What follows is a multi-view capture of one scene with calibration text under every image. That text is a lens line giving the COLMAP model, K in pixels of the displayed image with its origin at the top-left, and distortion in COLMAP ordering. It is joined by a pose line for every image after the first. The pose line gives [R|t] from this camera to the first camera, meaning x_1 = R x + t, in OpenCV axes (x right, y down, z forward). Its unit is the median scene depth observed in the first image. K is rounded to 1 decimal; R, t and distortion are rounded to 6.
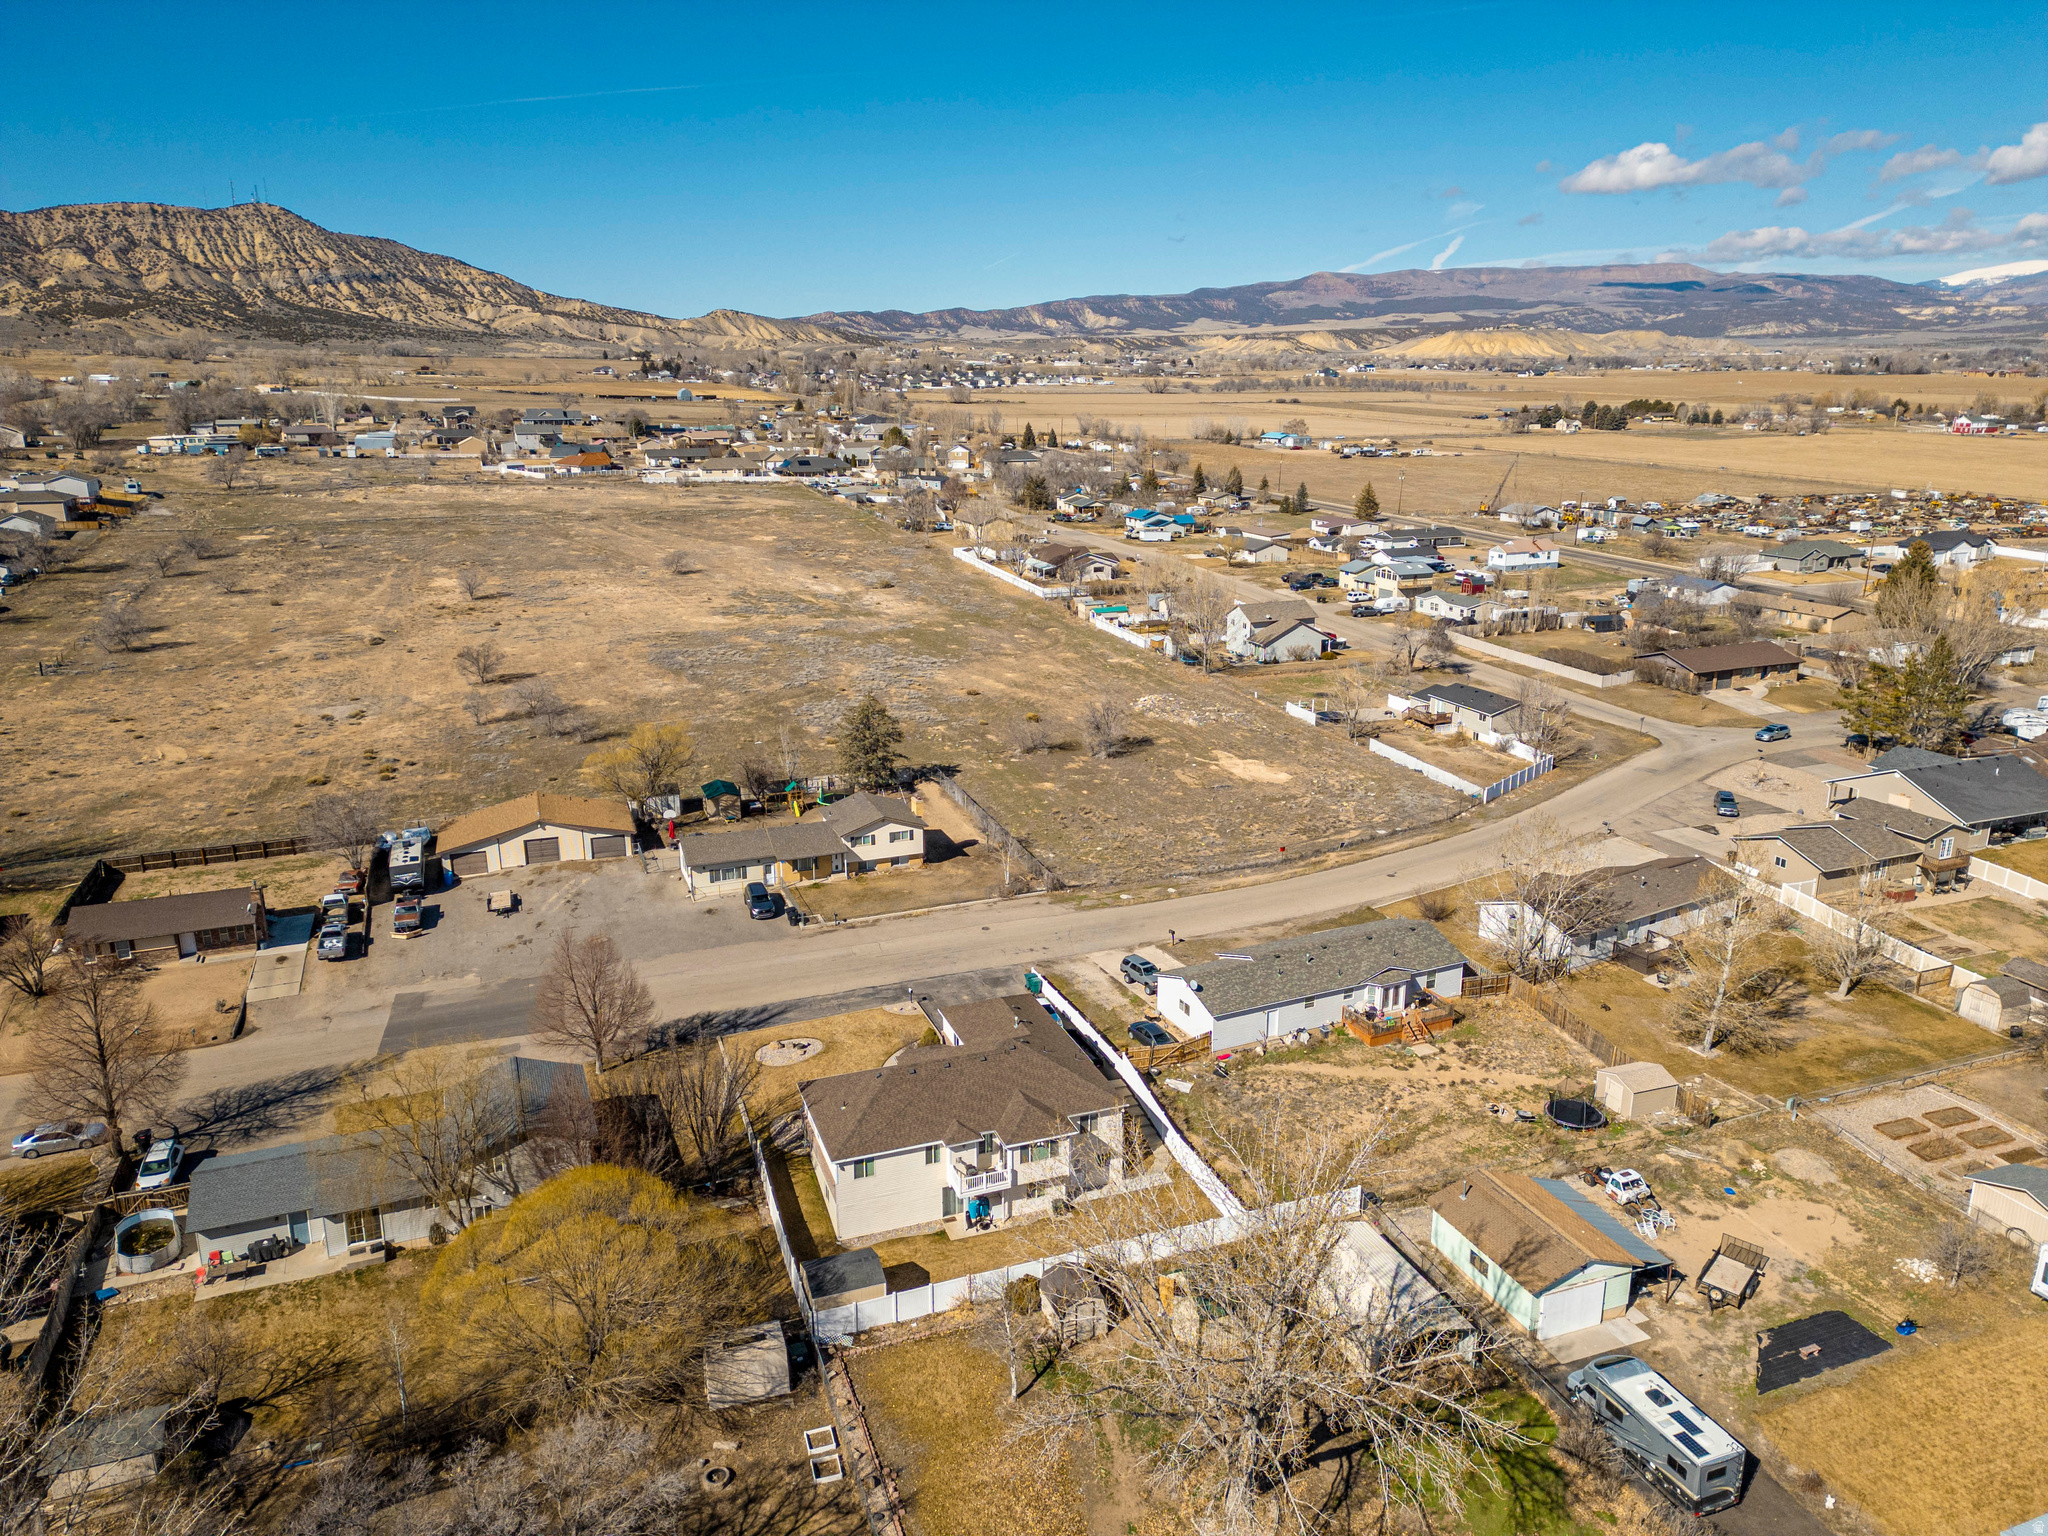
lens RADIAL K [[1425.5, 0, 1030.7], [0, 1425.5, 749.4], [0, 0, 1]] dist [0.082651, -0.074485]
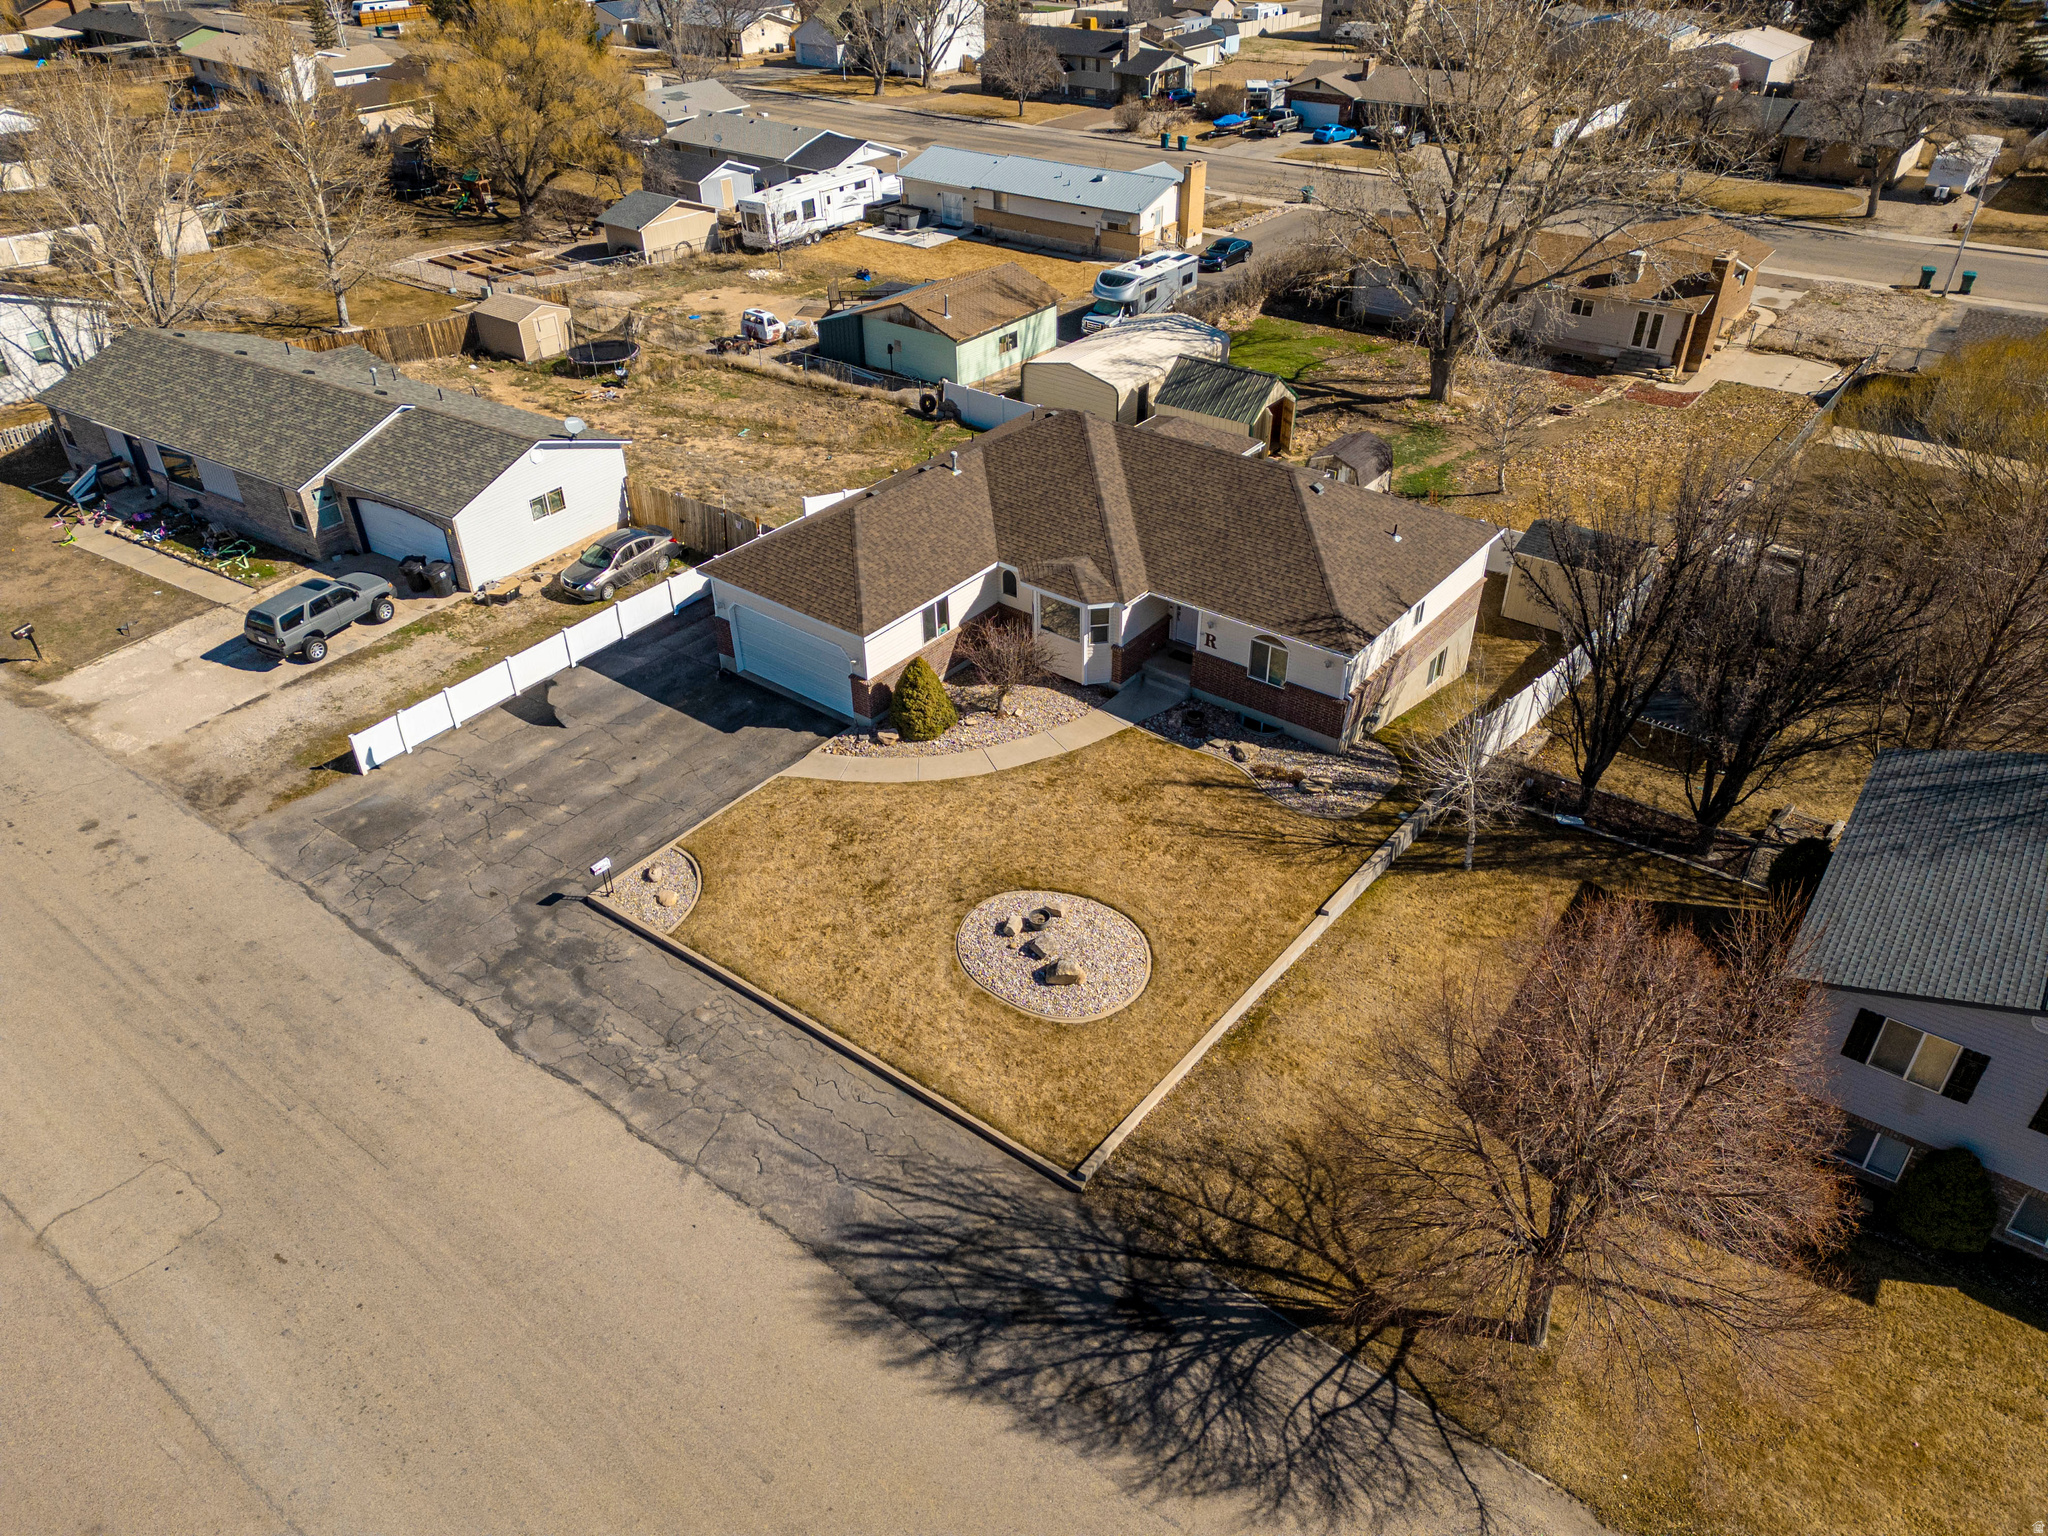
lens RADIAL K [[1425.5, 0, 1026.3], [0, 1425.5, 750.5], [0, 0, 1]] dist [0.082651, -0.074485]
pose [[-0.524803, -0.466498, 0.712013, -0.281525], [0.224437, 0.731027, 0.644381, -0.030349], [-0.821103, 0.497975, -0.278946, 0.794502]]
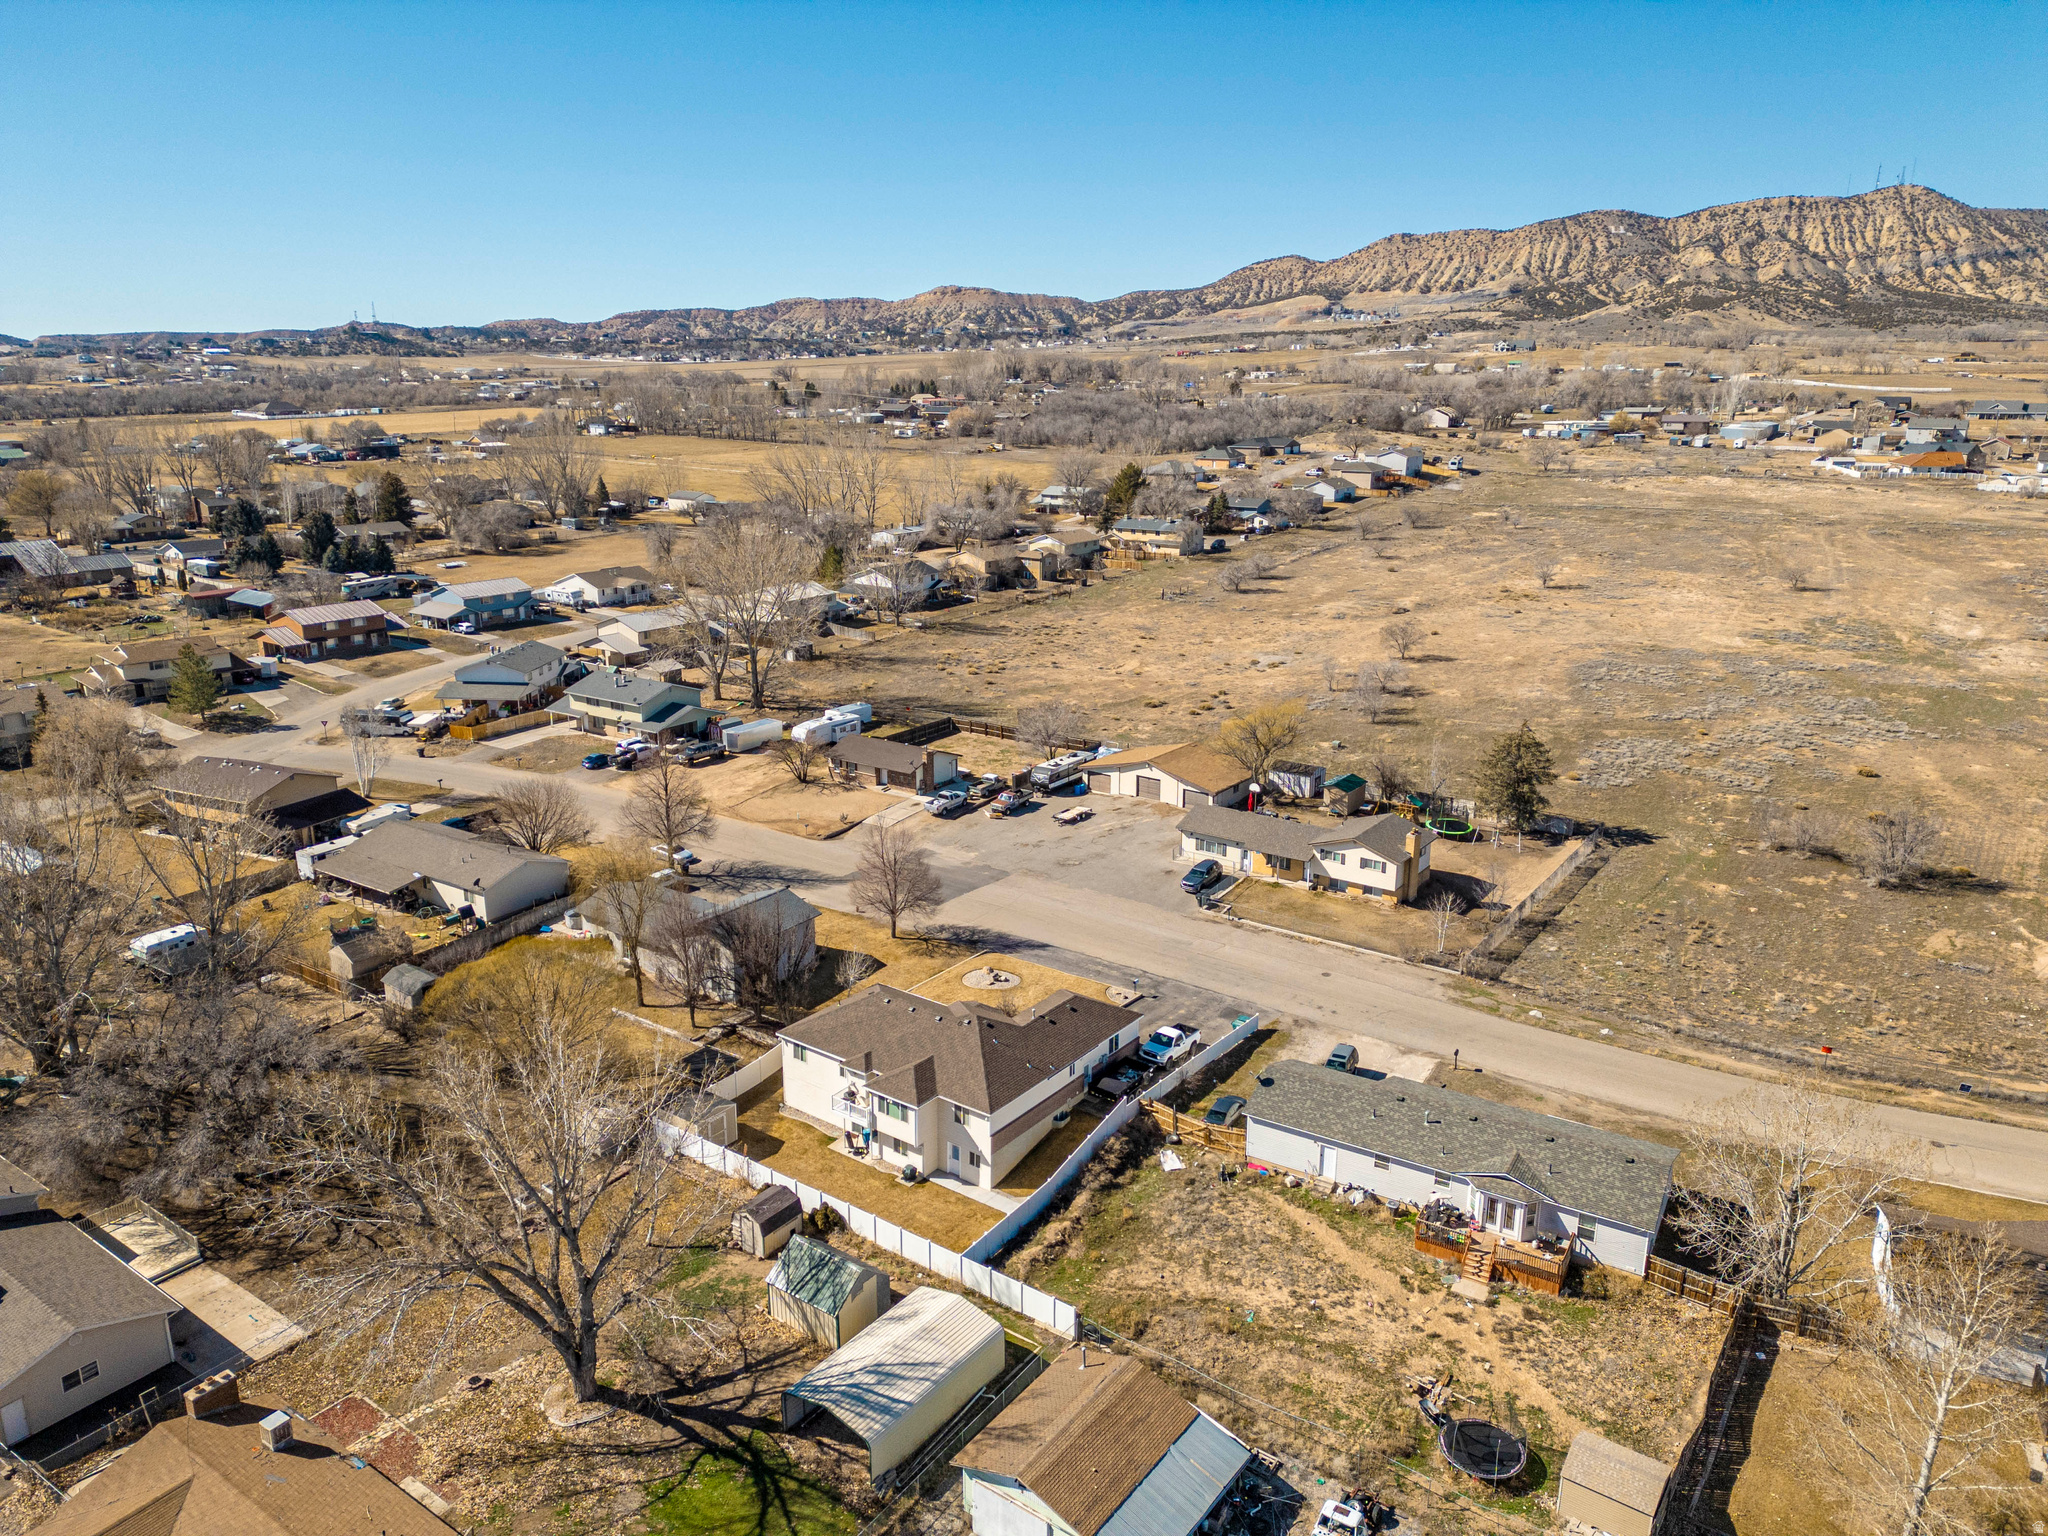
lens RADIAL K [[1425.5, 0, 1029.2], [0, 1425.5, 749.5], [0, 0, 1]] dist [0.082651, -0.074485]
pose [[0.542485, 0.220968, -0.810484, 0.521030], [-0.214620, 0.969224, 0.120594, -0.075572], [0.812188, 0.108526, 0.573213, 0.273641]]
